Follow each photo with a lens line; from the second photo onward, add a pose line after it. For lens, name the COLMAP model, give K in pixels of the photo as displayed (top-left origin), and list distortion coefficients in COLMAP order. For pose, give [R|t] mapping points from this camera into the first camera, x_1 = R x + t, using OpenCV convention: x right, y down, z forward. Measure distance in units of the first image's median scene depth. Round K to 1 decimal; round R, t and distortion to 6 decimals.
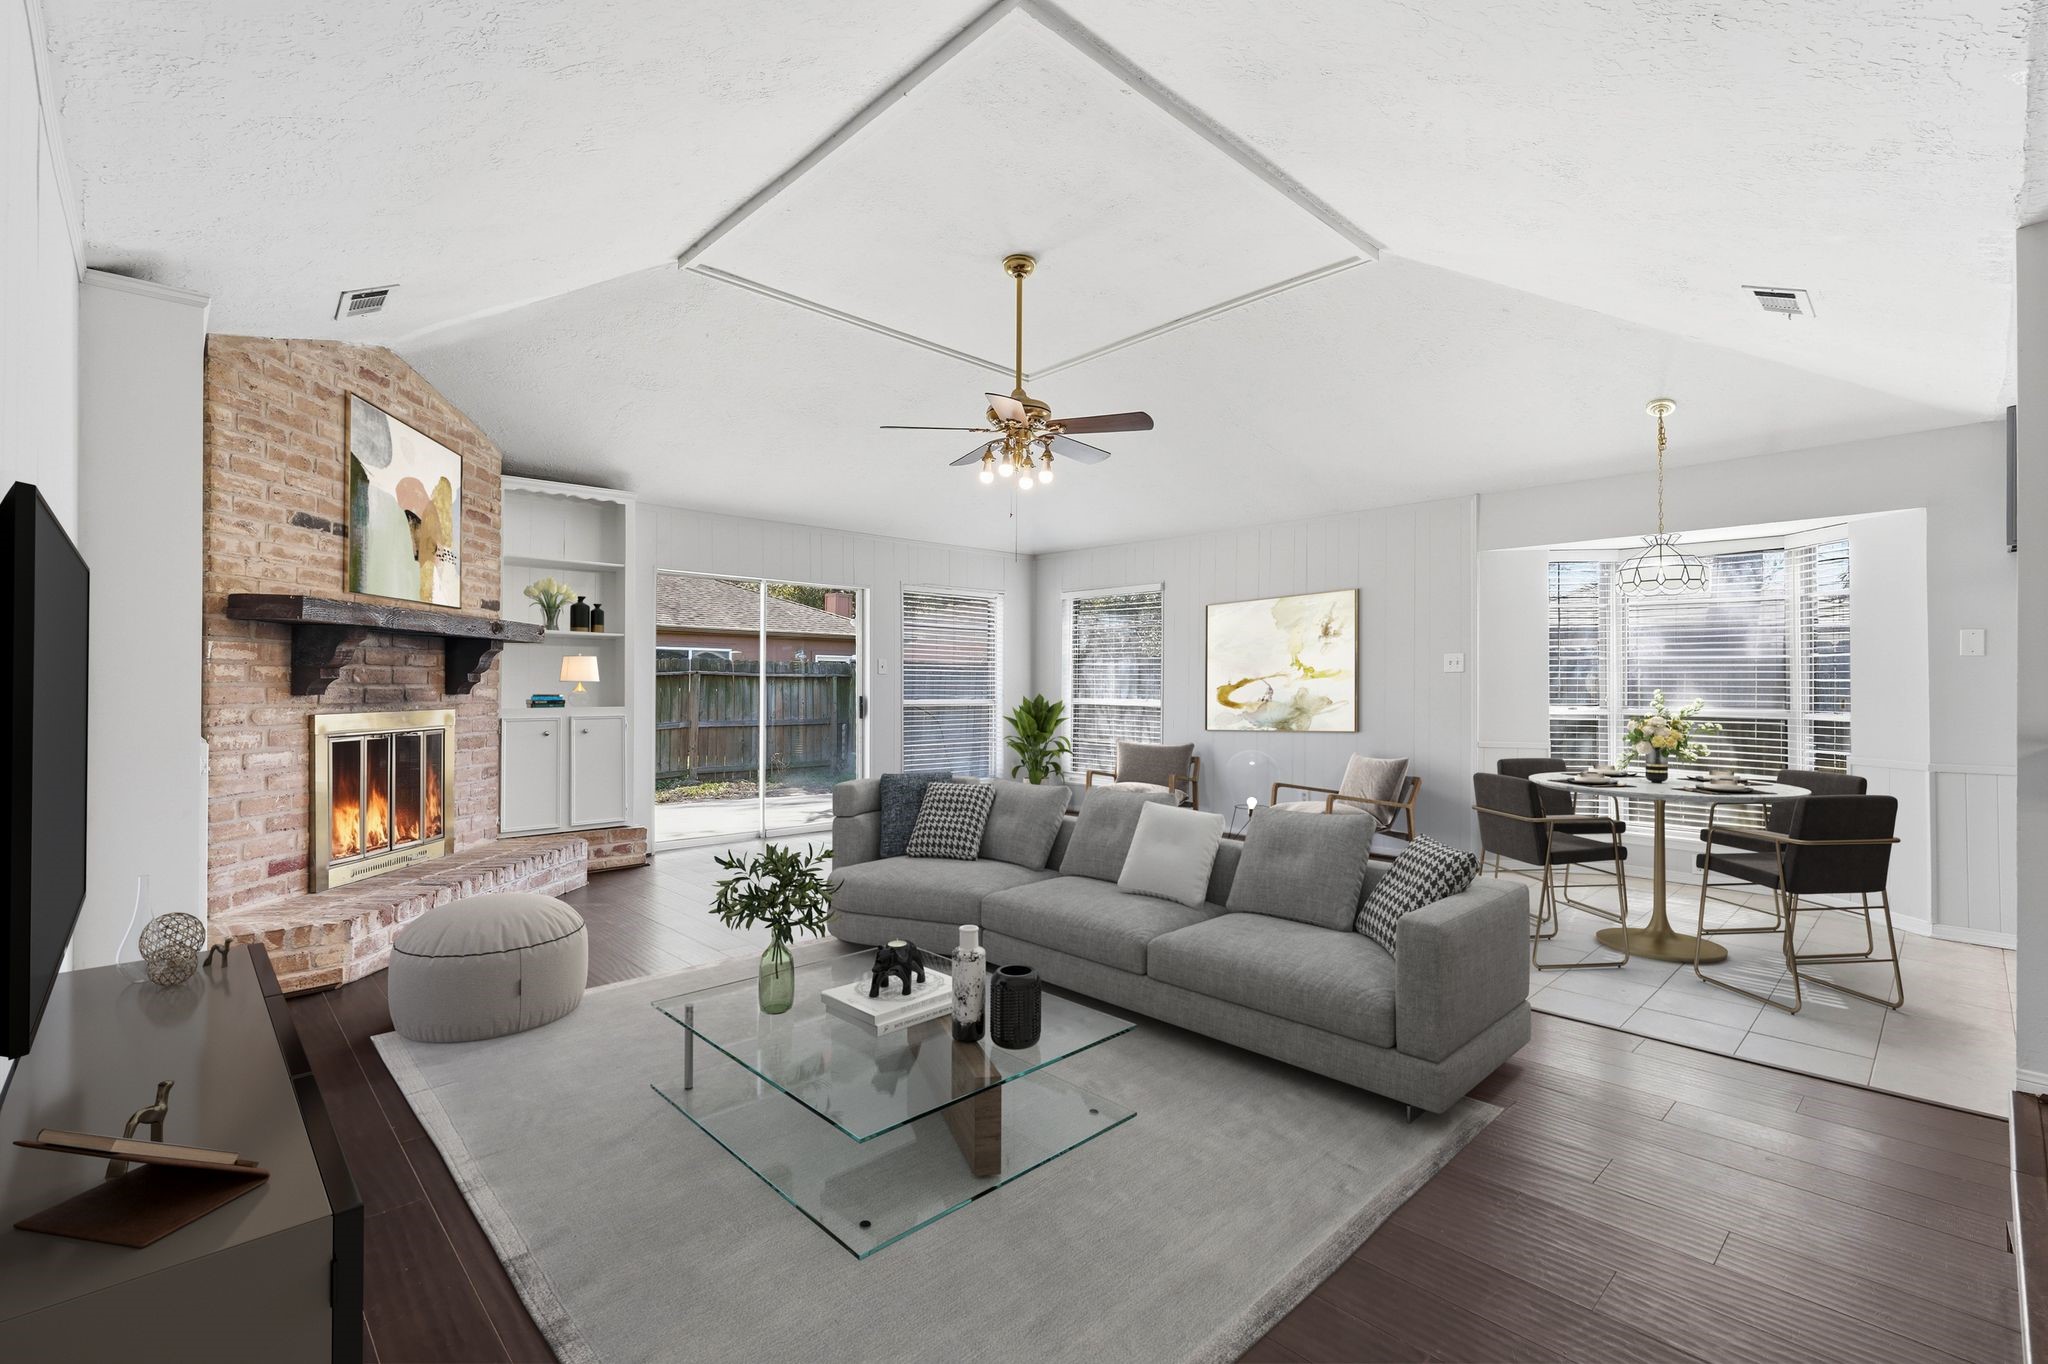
lens RADIAL K [[904.7, 0, 1018.6], [0, 904.7, 673.7], [0, 0, 1]] dist [-0.010135, 0.002524]
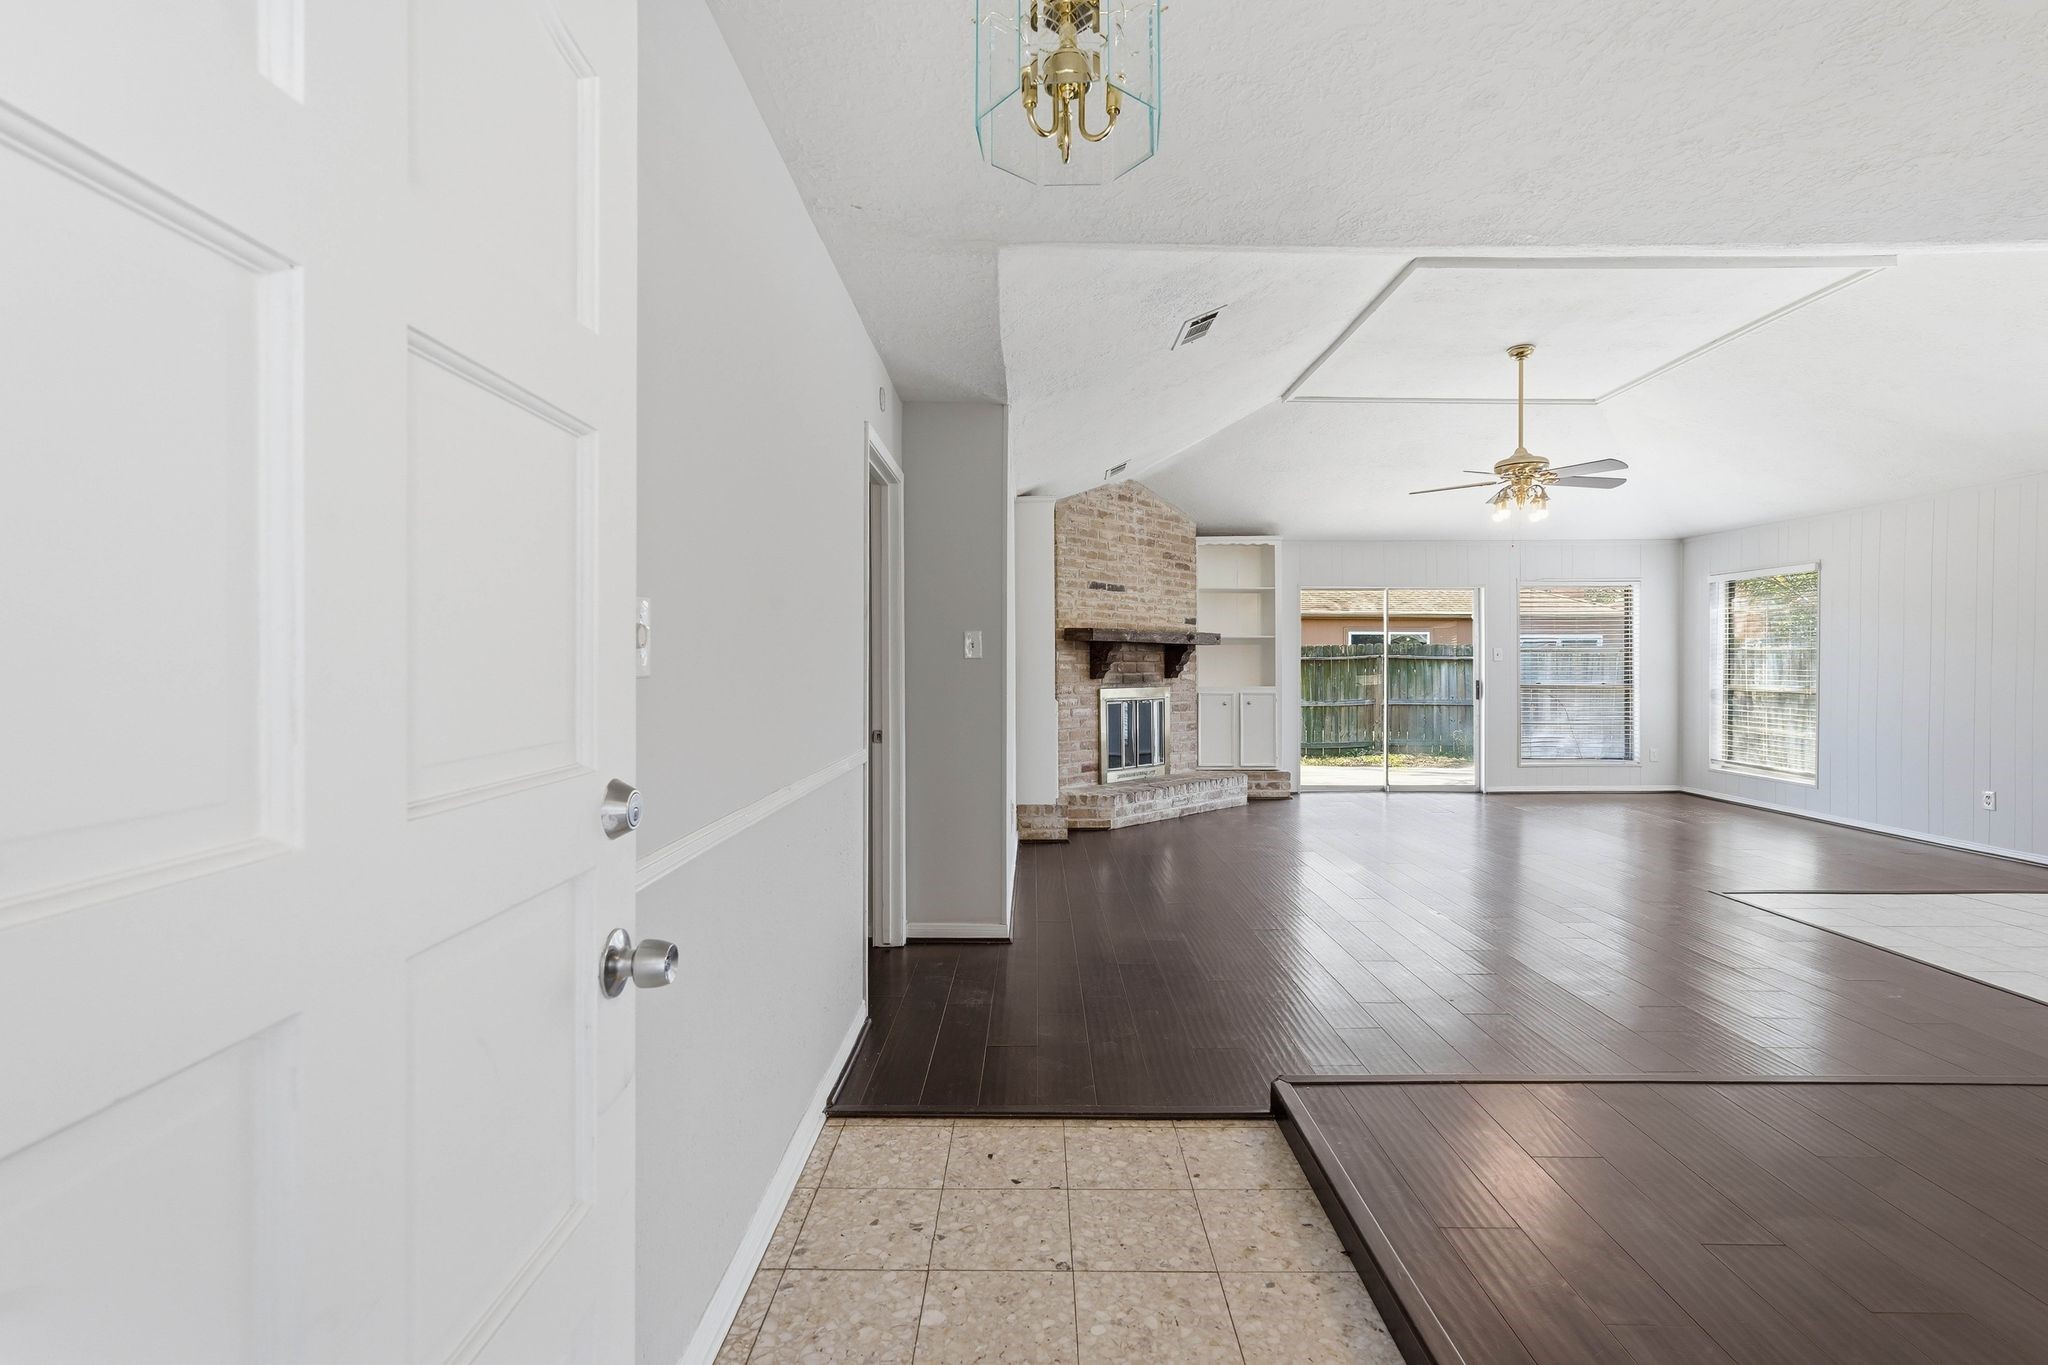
lens RADIAL K [[858.7, 0, 1028.1], [0, 858.7, 670.9], [0, 0, 1]] dist [0.004430, 0.000810]
pose [[0.720488, 0.001298, -0.693467, 0.299583], [0.012441, 0.999813, 0.014796, -0.017790], [0.693356, -0.019288, 0.720337, -0.335459]]
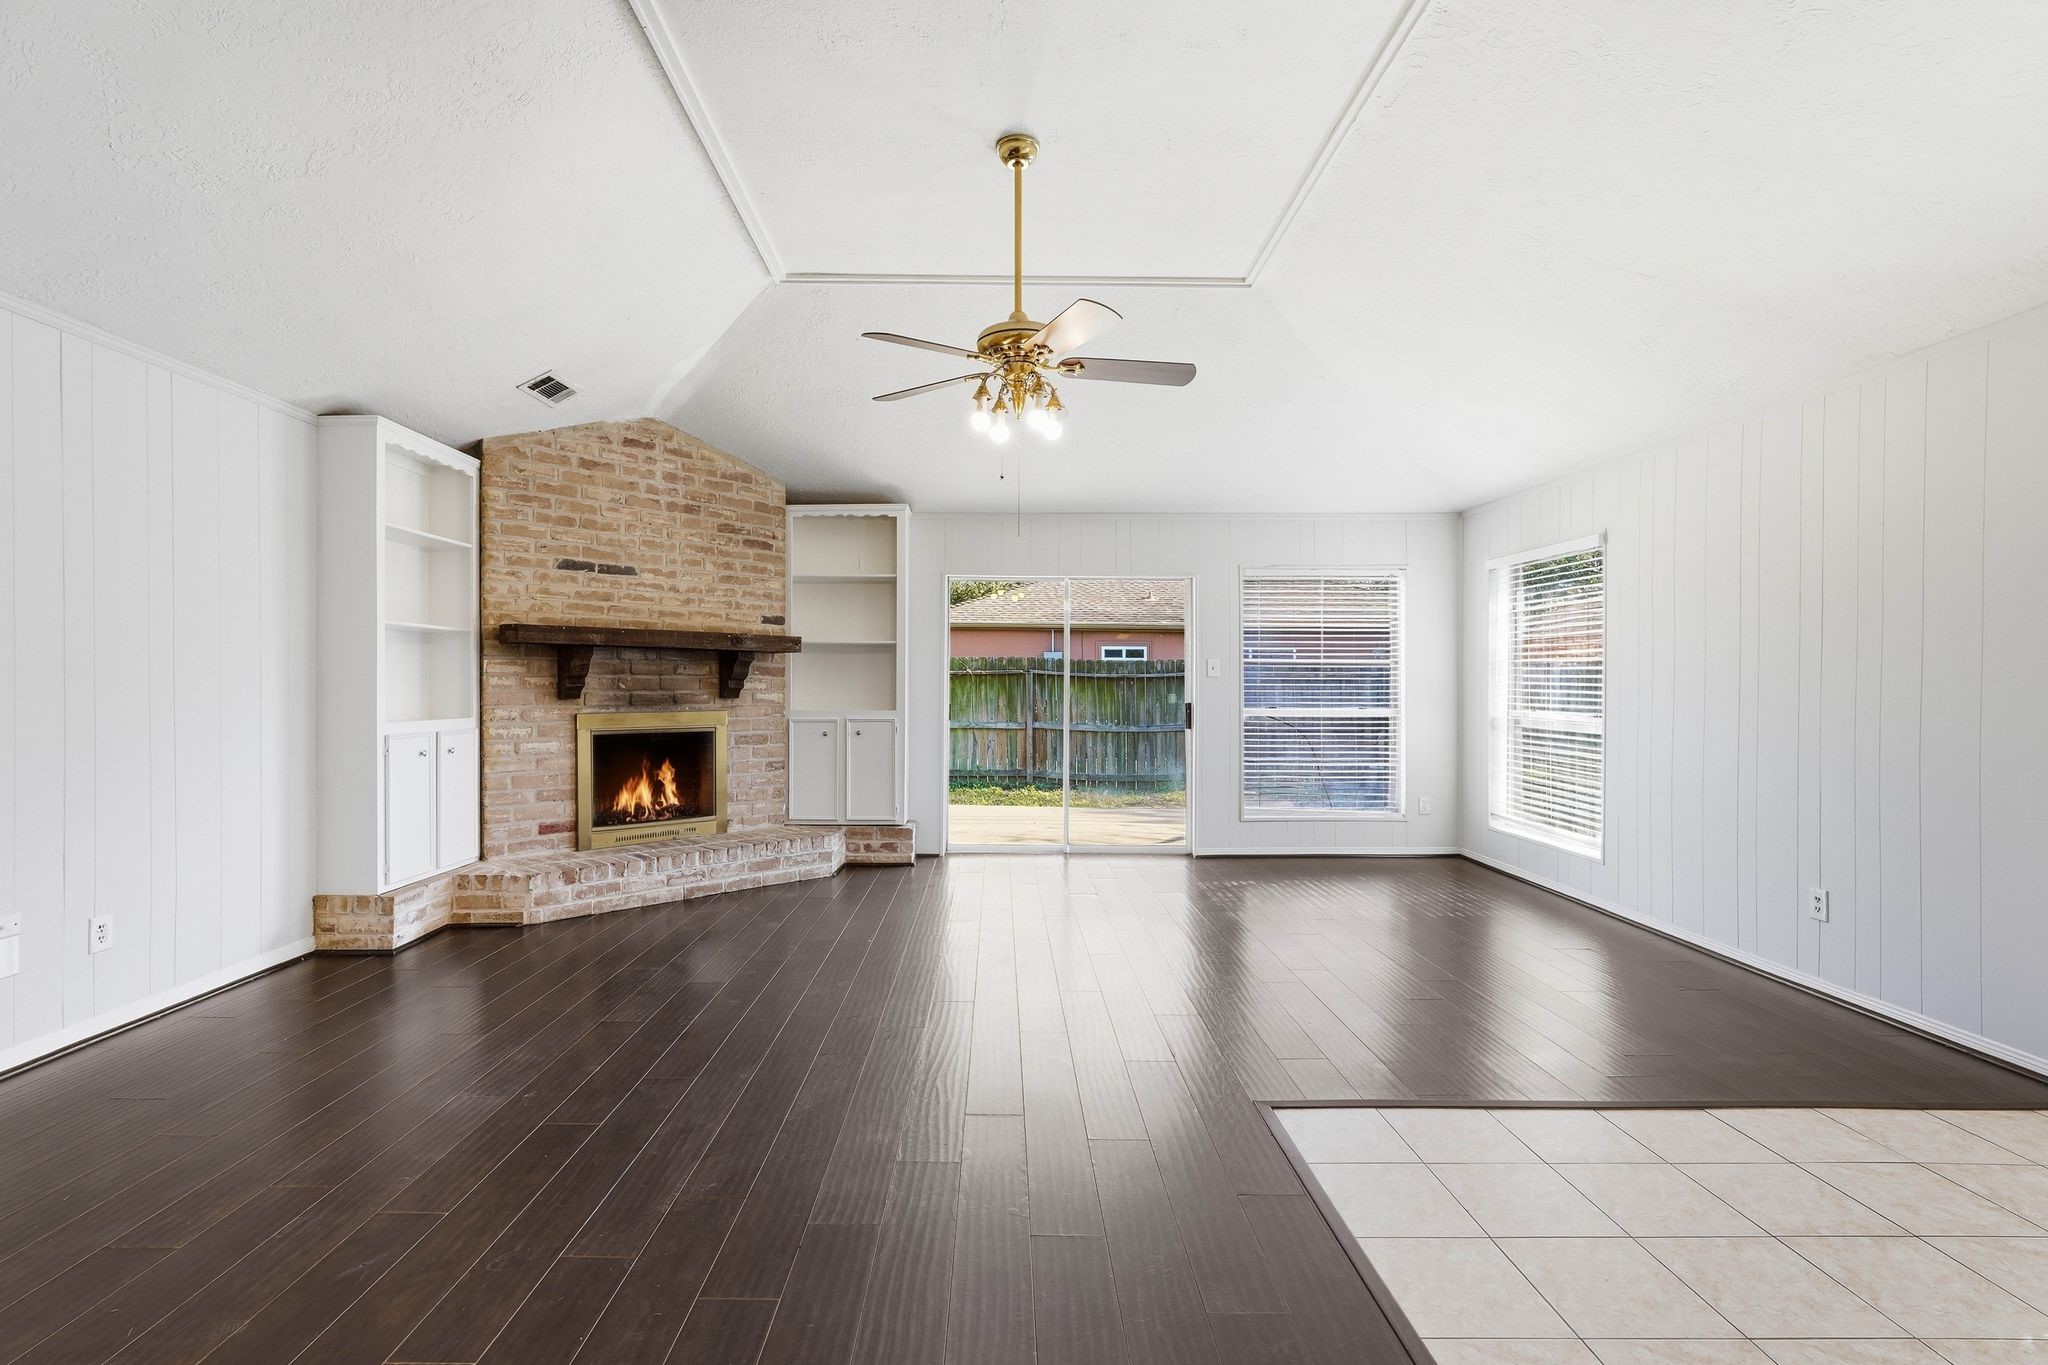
lens RADIAL K [[904.7, 0, 912.7], [0, 904.7, 682.2], [0, 0, 1]] dist [-0.010135, 0.002524]
pose [[0.713110, -0.000717, -0.701052, 0.412306], [0.008120, 0.999941, 0.007237, -0.004923], [0.701005, -0.010853, 0.713074, 0.354578]]
